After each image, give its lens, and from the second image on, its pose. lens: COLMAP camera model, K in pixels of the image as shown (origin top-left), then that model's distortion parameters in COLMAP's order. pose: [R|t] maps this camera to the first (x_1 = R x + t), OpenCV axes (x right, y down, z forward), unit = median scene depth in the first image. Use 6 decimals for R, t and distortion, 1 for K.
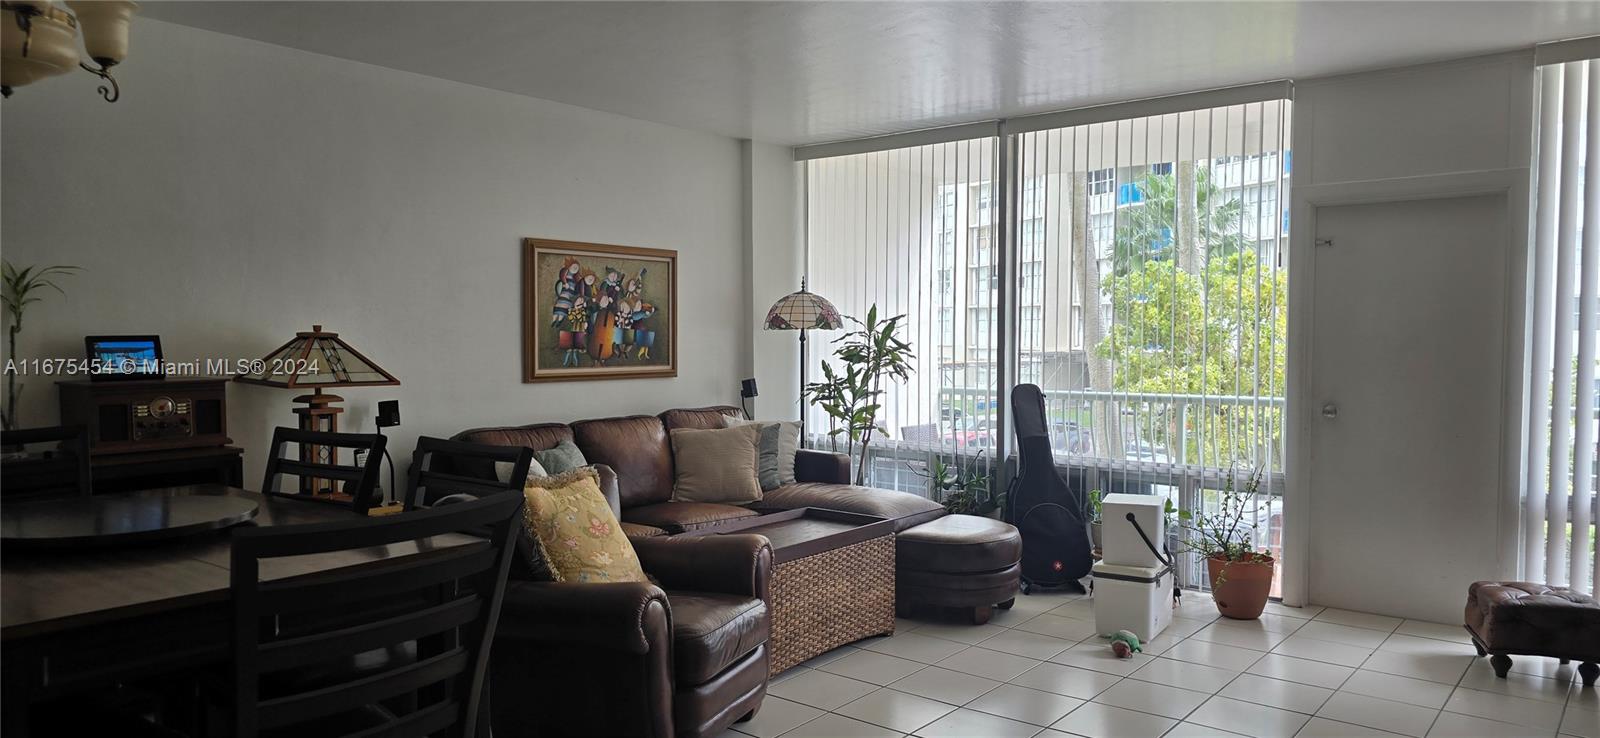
lens RADIAL K [[1078.9, 0, 804.3], [0, 1078.9, 375.8], [0, 0, 1]] dist [0.102184, -0.119606]
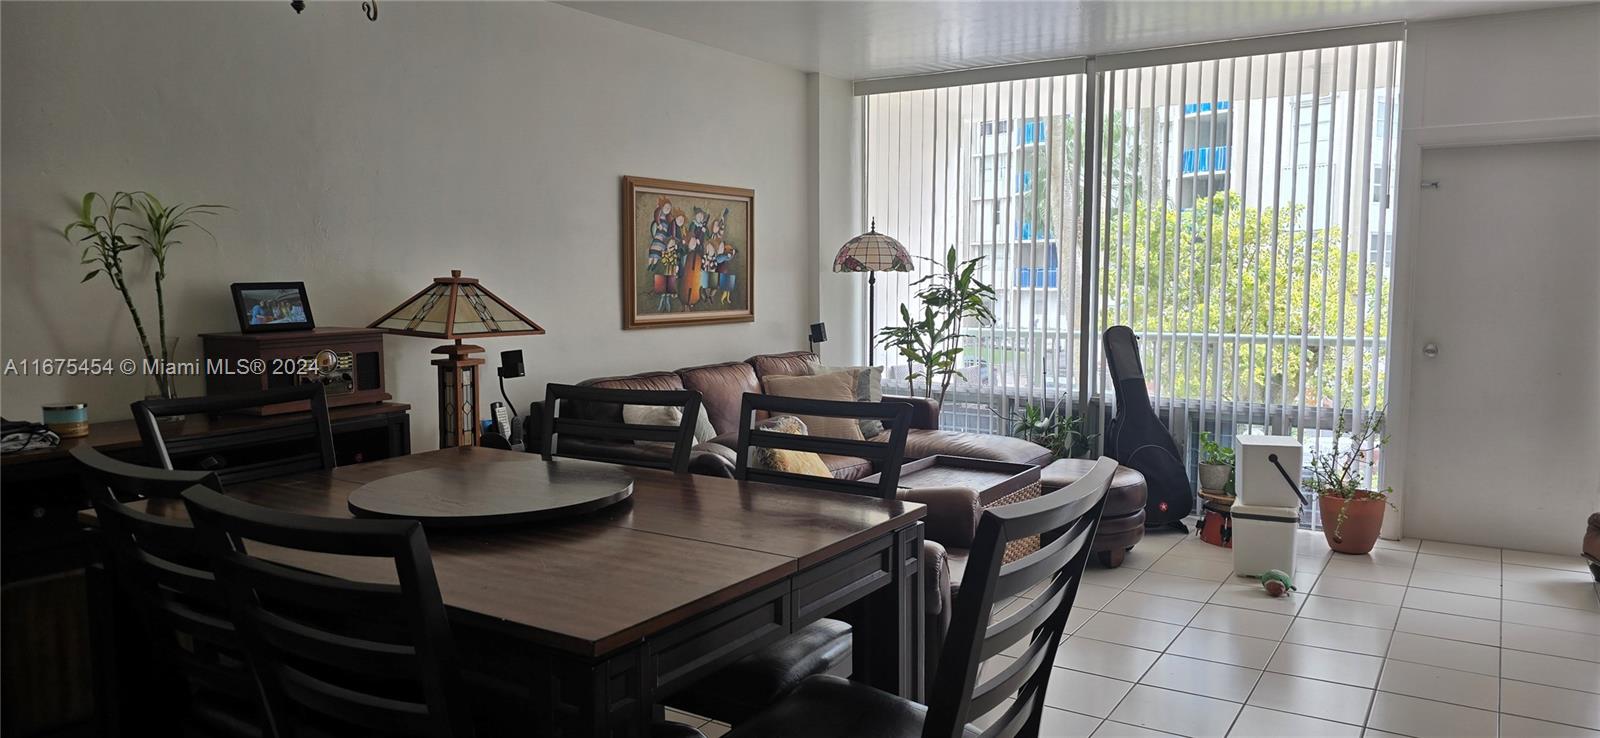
lens RADIAL K [[1078.9, 0, 804.3], [0, 1078.9, 375.8], [0, 0, 1]] dist [0.102184, -0.119606]
pose [[0.994054, -0.012082, 0.108216, -0.192328], [0.005878, 0.998330, 0.057473, -0.006278], [-0.108729, -0.056496, 0.992465, 0.035398]]
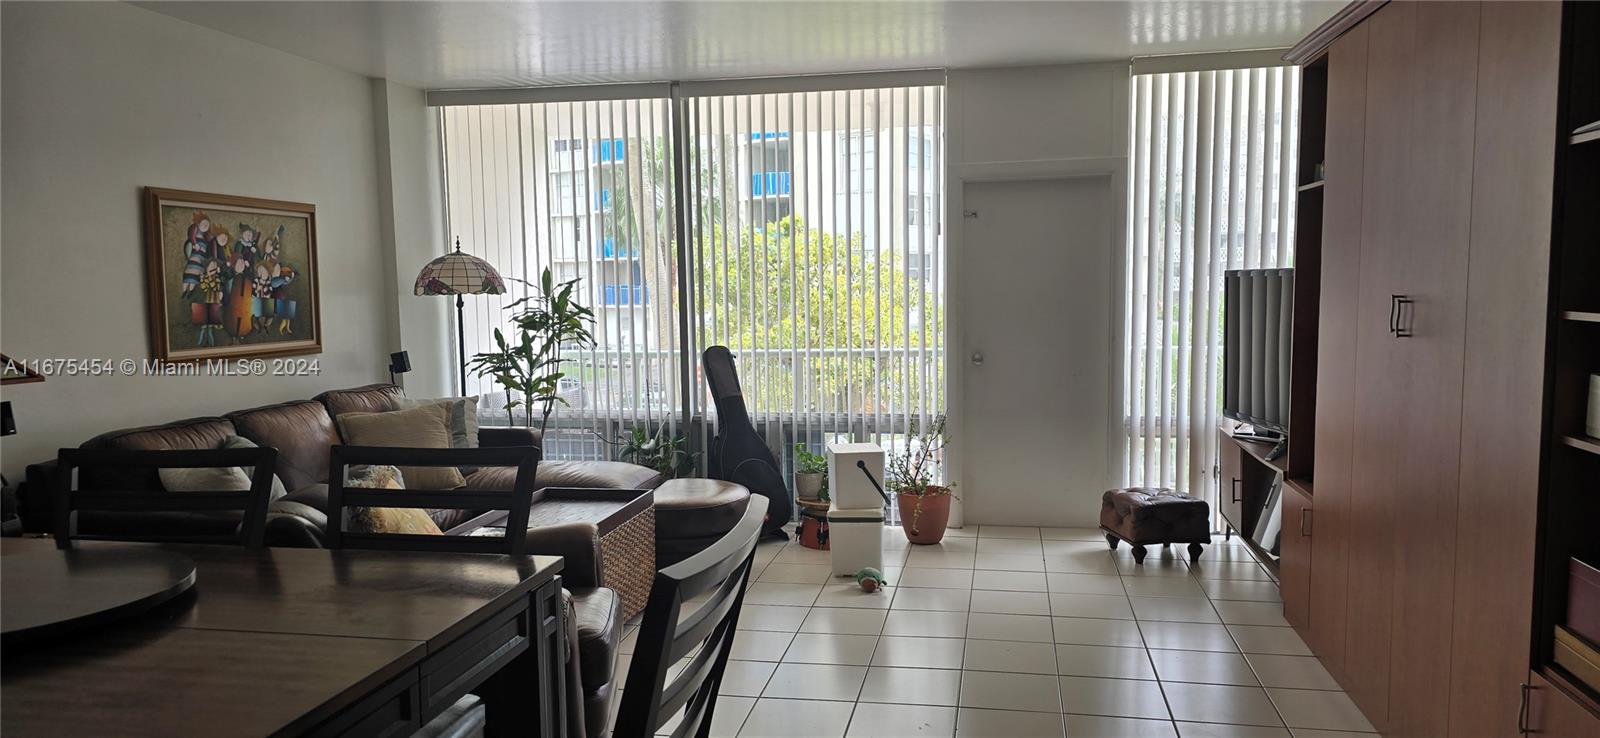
lens RADIAL K [[1078.9, 0, 804.3], [0, 1078.9, 375.8], [0, 0, 1]] dist [0.102184, -0.119606]
pose [[0.882592, -0.052847, 0.467161, -0.201803], [0.033298, 0.998193, 0.050012, -0.012499], [-0.468960, -0.028585, 0.882757, 0.056876]]
